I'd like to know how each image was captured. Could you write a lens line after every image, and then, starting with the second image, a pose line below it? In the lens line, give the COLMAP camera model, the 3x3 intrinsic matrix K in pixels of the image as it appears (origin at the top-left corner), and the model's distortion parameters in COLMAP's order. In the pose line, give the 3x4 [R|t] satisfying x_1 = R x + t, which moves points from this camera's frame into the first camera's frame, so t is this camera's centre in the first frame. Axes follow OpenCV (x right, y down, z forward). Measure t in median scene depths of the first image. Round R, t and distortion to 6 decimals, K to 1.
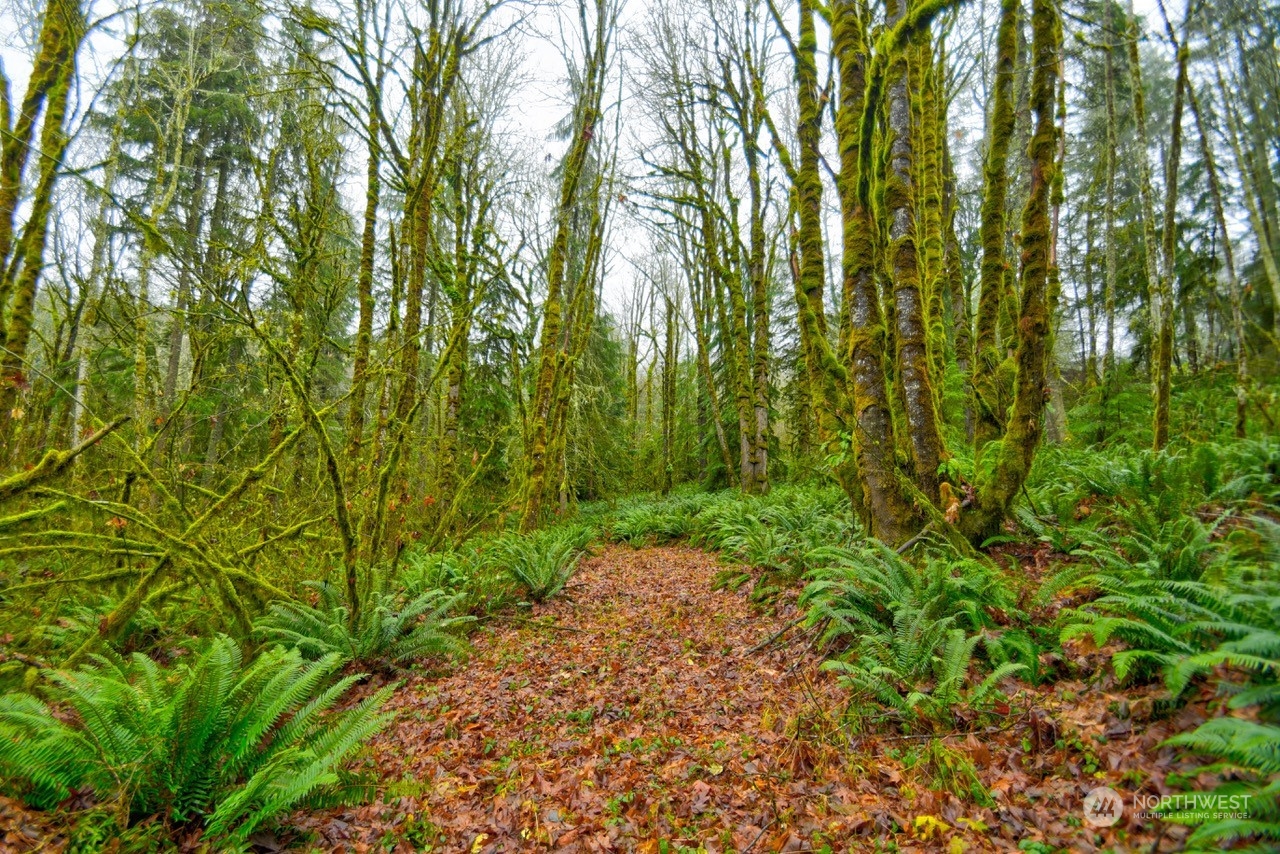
lens RADIAL K [[596.5, 0, 640.0], [0, 596.5, 427.0], [0, 0, 1]] dist [0.013433, -0.019869]
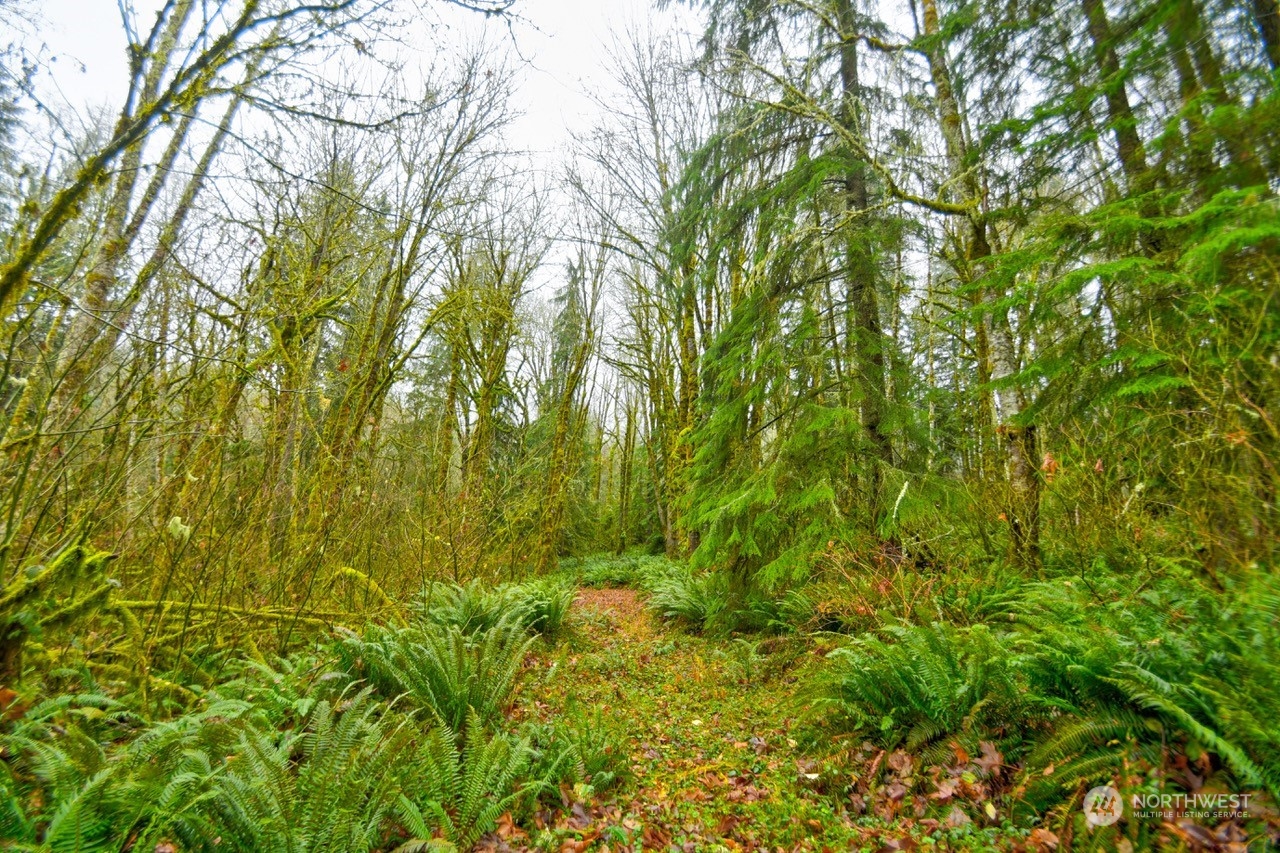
lens RADIAL K [[593.8, 0, 640.0], [0, 593.8, 426.5], [0, 0, 1]] dist [0.018297, -0.020875]
pose [[0.996756, 0.051131, 0.062156, -0.008106], [-0.045029, 0.994372, -0.095898, -0.045688], [-0.066709, 0.092788, 0.993449, -0.339790]]
